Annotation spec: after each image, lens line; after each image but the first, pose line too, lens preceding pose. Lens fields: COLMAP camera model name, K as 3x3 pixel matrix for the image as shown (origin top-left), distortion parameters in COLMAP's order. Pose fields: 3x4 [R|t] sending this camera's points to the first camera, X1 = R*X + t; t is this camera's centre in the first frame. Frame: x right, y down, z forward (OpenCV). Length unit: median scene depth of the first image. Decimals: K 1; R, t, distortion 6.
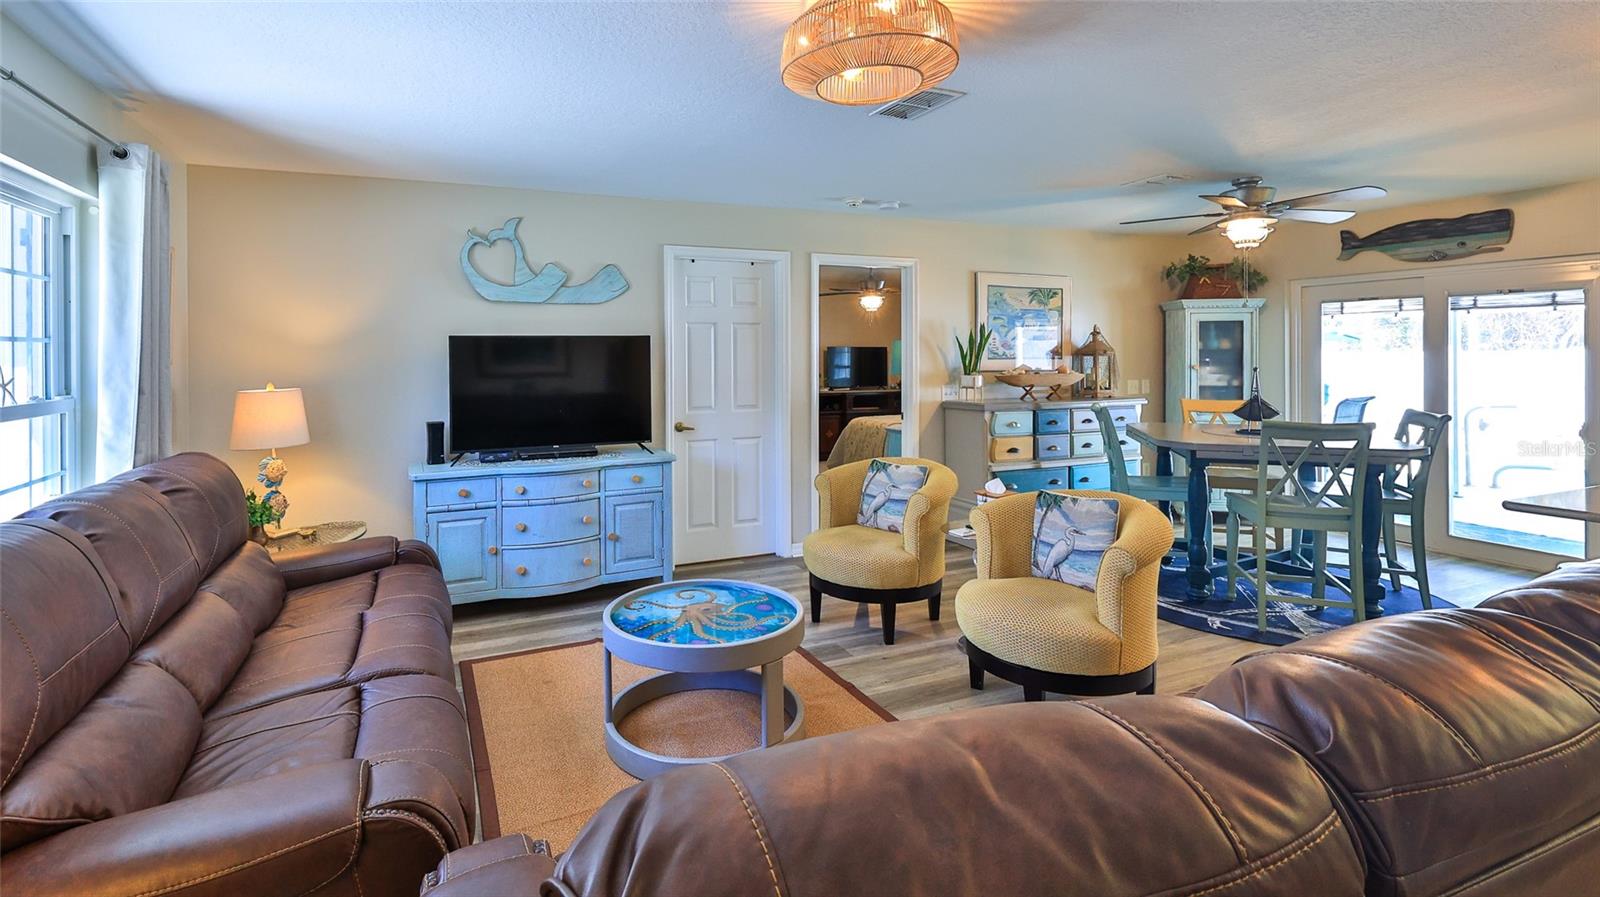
lens RADIAL K [[743.7, 0, 729.4], [0, 743.7, 355.6], [0, 0, 1]] dist [-0.000060, 0.000409]
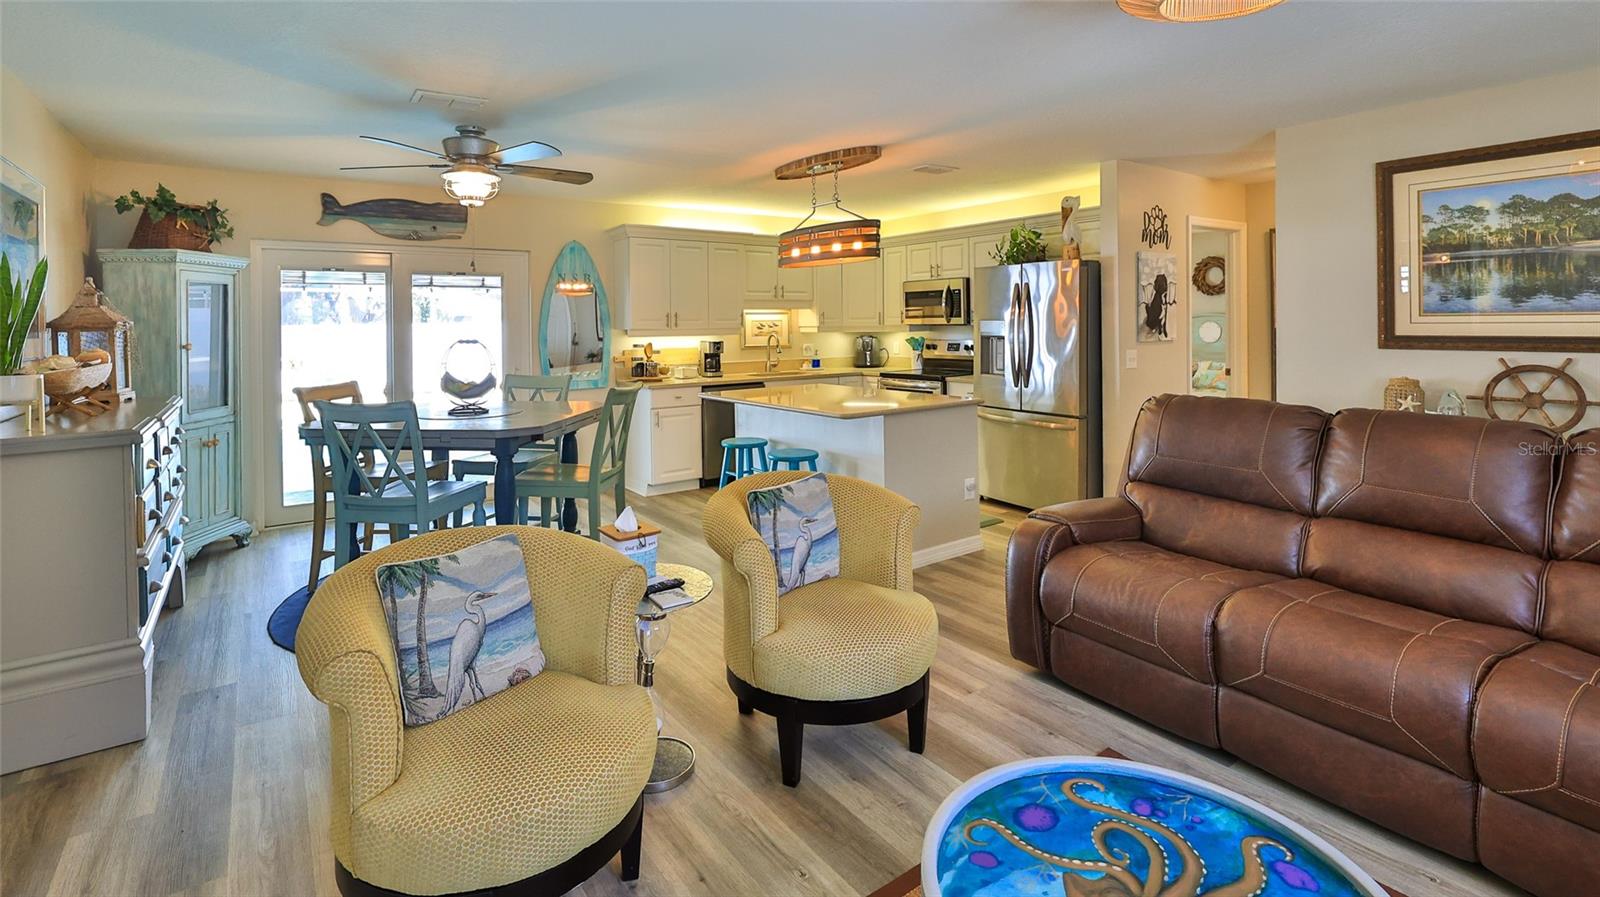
lens RADIAL K [[745.3, 0, 794.5], [0, 745.3, 325.4], [0, 0, 1]] dist [-0.000691, 0.000081]
pose [[-0.234218, 0.003612, 0.972177, -0.220422], [0.012374, 0.999923, -0.000734, 0.003740], [-0.972105, 0.011858, -0.234245, 0.696495]]
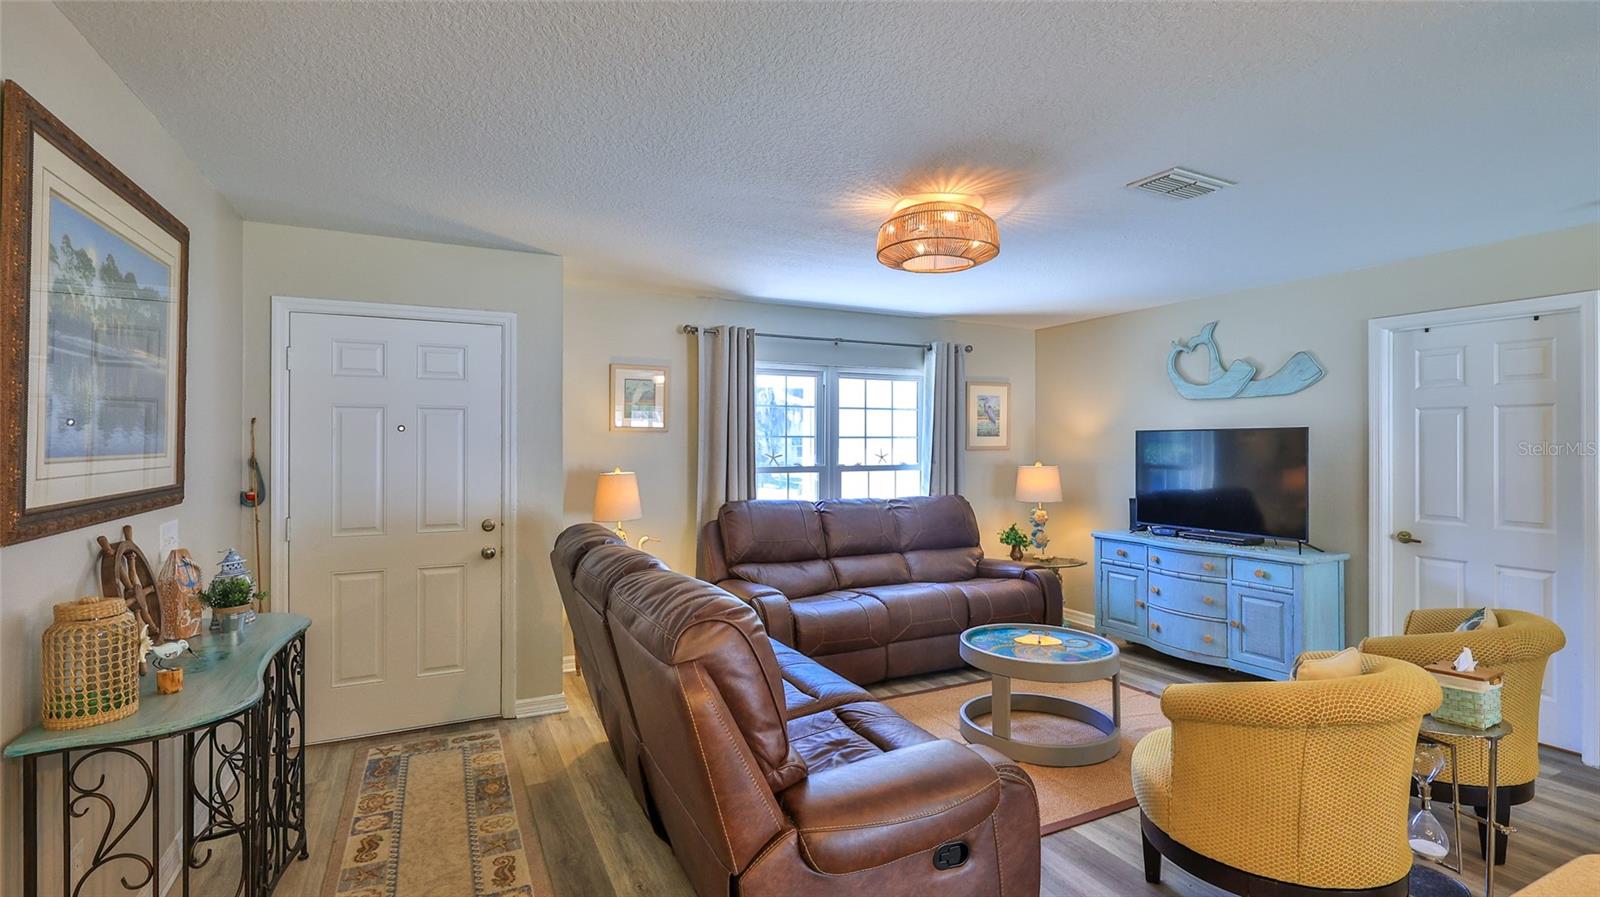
lens RADIAL K [[733.5, 0, 799.1], [0, 733.5, 440.9], [0, 0, 1]] dist [0.000718, 0.000572]
pose [[0.064339, 0.004506, -0.997918, 0.665742], [-0.003318, 0.999985, 0.004301, -0.010276], [0.997923, 0.003035, 0.064353, 0.271930]]
